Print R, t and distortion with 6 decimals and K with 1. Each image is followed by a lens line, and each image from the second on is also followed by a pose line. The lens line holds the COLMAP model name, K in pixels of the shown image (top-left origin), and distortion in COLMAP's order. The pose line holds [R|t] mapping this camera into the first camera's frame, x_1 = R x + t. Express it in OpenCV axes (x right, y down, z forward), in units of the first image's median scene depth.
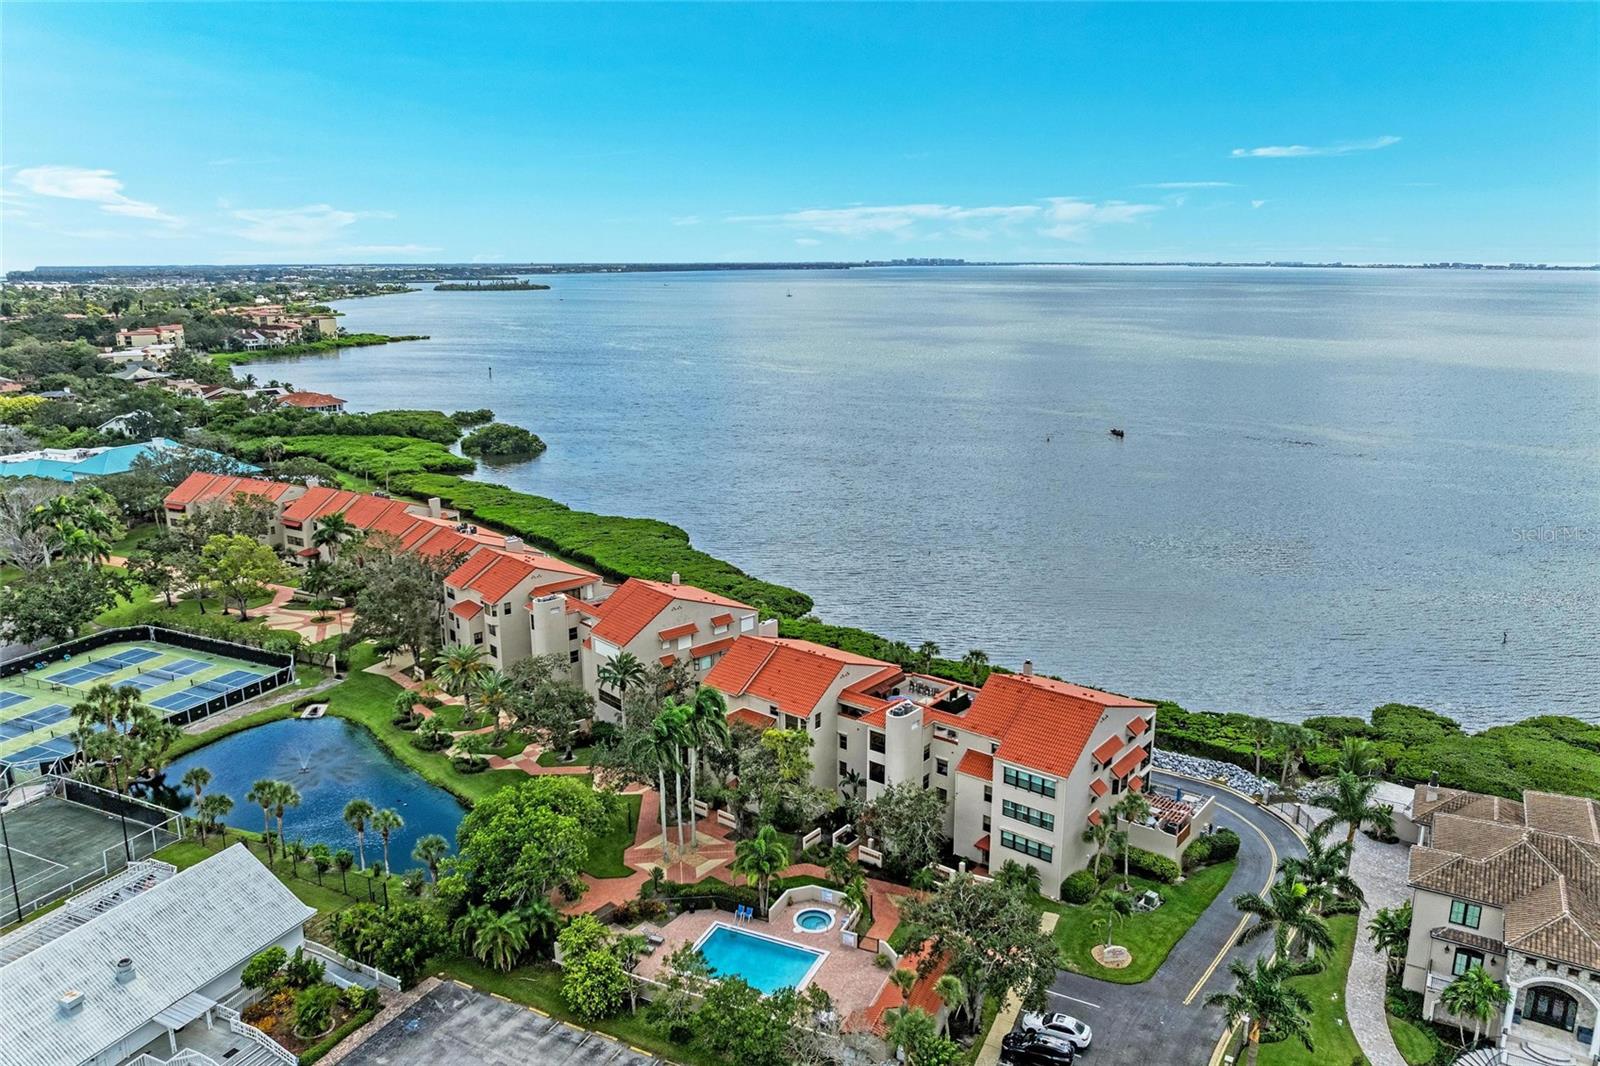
lens RADIAL K [[1116.7, 0, 800.0], [0, 1116.7, 533.0], [0, 0, 1]] dist [0.002479, -0.037917]
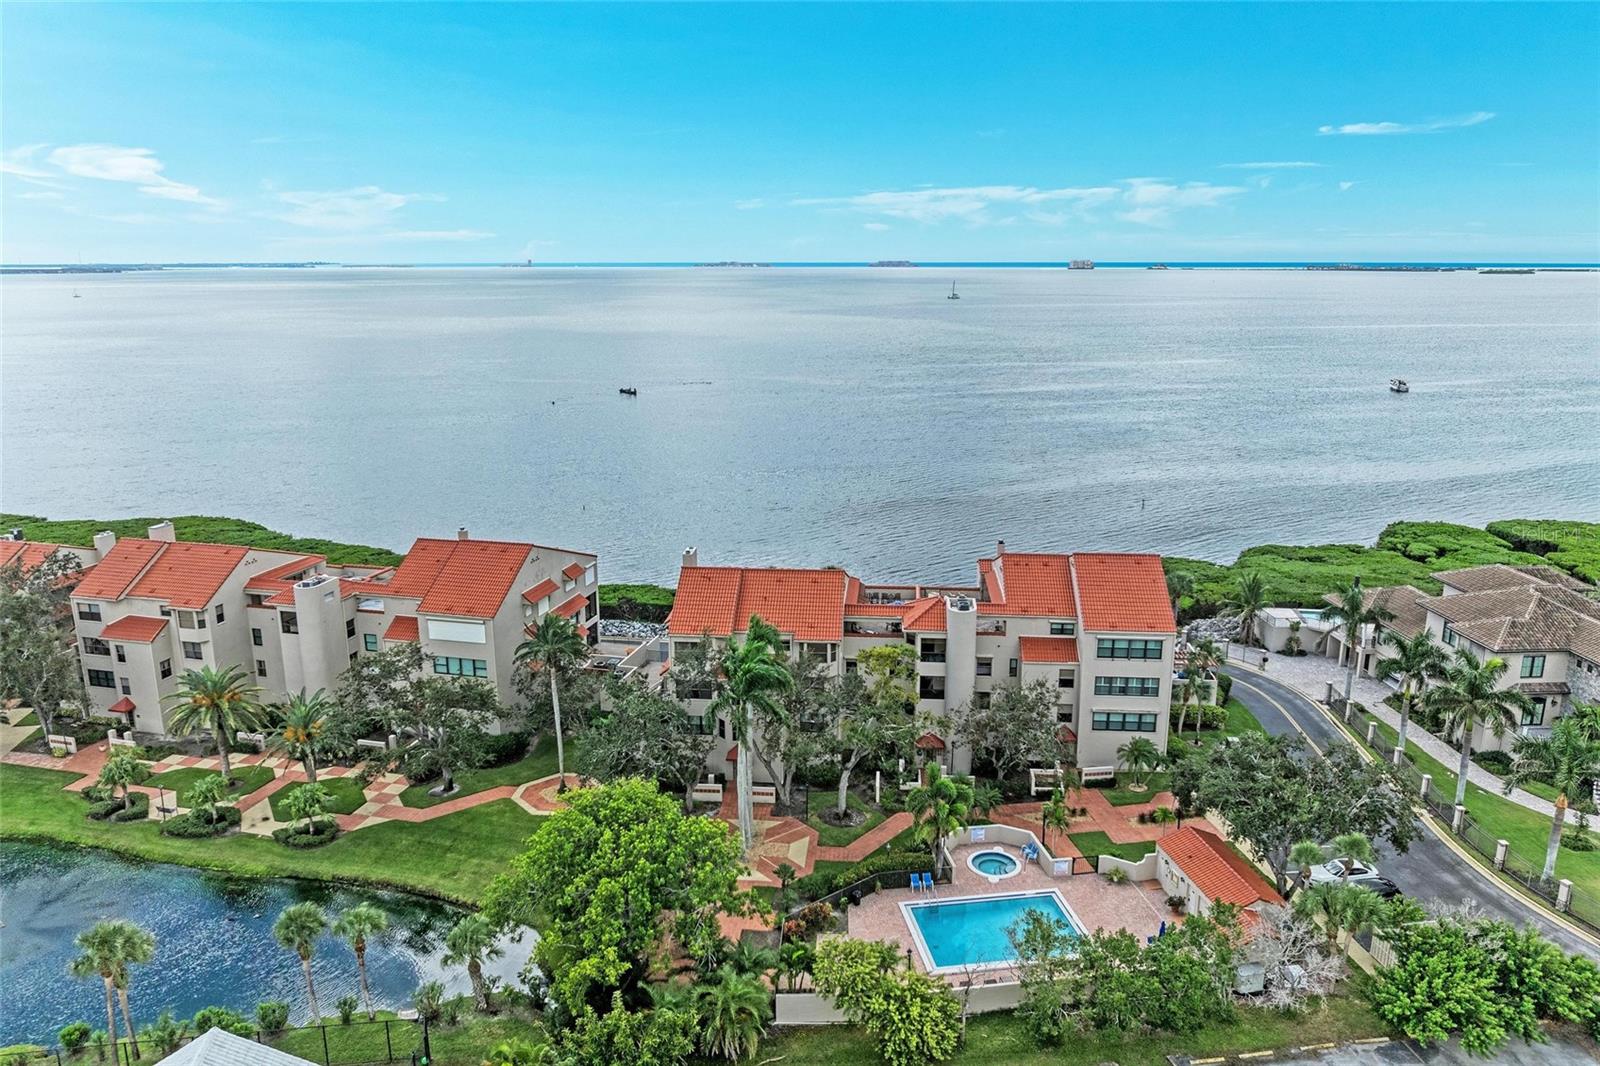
lens RADIAL K [[1125.5, 0, 802.4], [0, 1125.5, 521.3], [0, 0, 1]] dist [-0.028960, 0.017892]
pose [[0.832405, -0.125756, 0.539710, -0.369167], [0.132854, 0.990796, 0.025958, 0.047586], [-0.538007, 0.050095, 0.841450, 0.282663]]
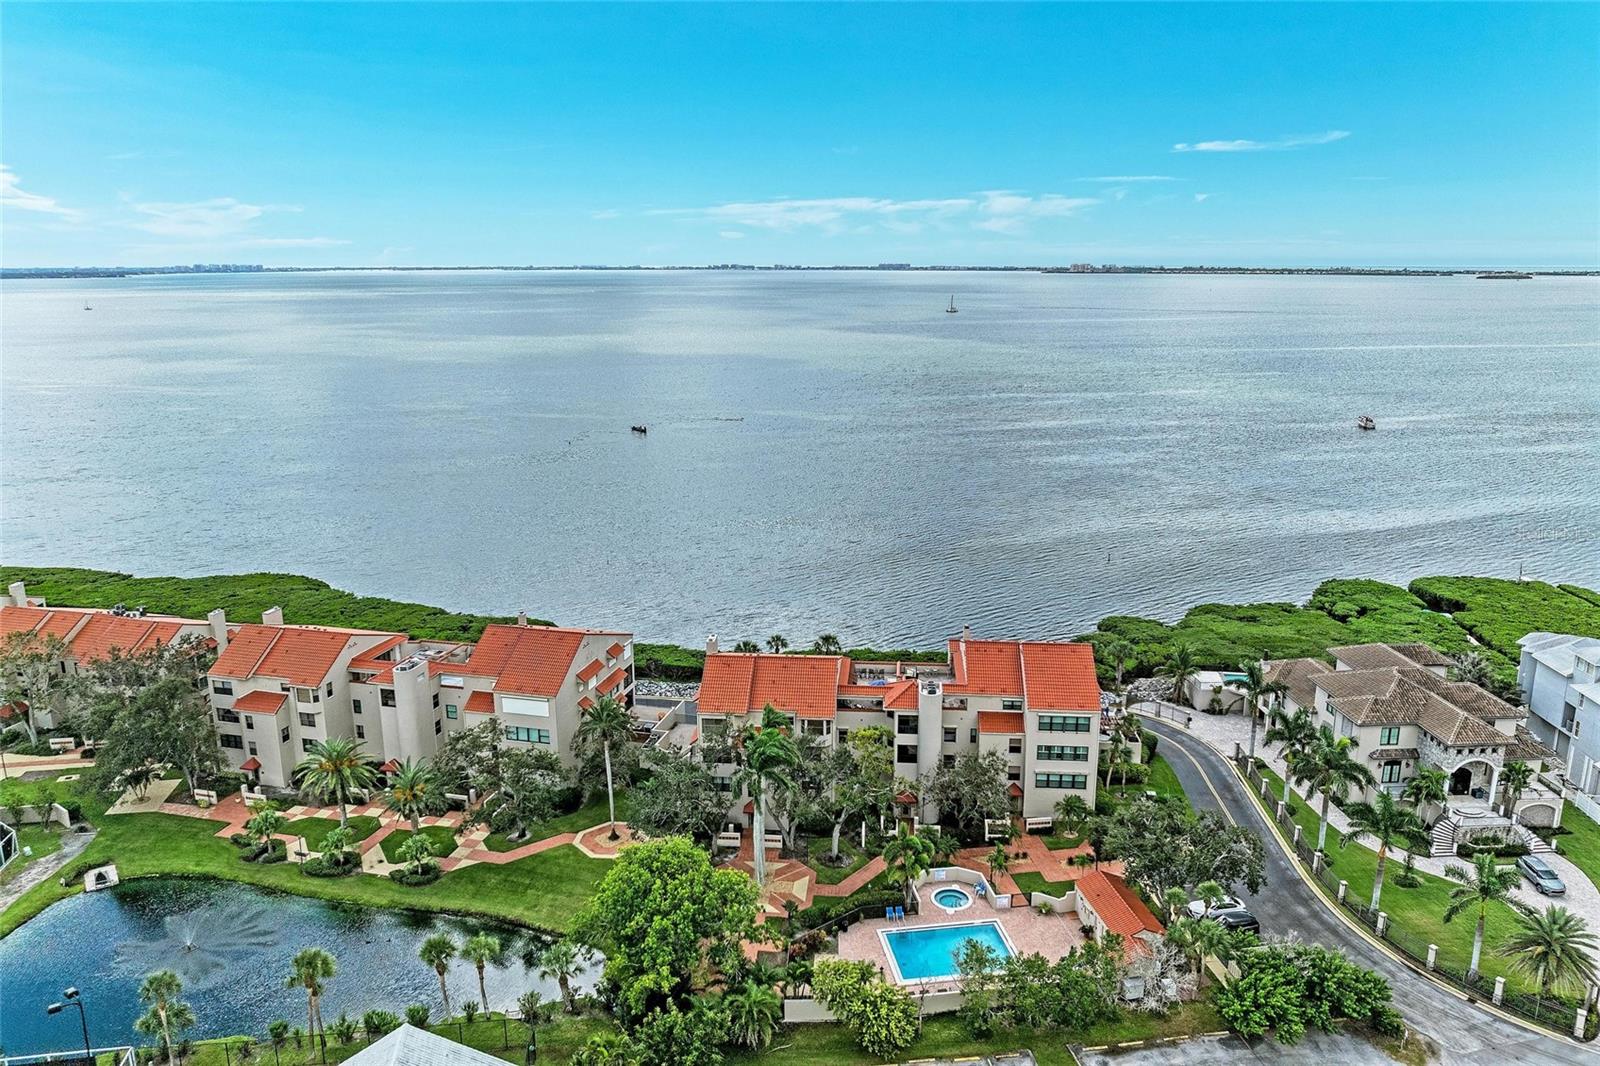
lens RADIAL K [[1125.5, 0, 802.4], [0, 1125.5, 521.3], [0, 0, 1]] dist [-0.028960, 0.017892]
pose [[0.832991, -0.125758, 0.538805, -0.453442], [0.133586, 0.990729, 0.024714, -0.032202], [-0.536918, 0.051390, 0.842068, 0.132059]]
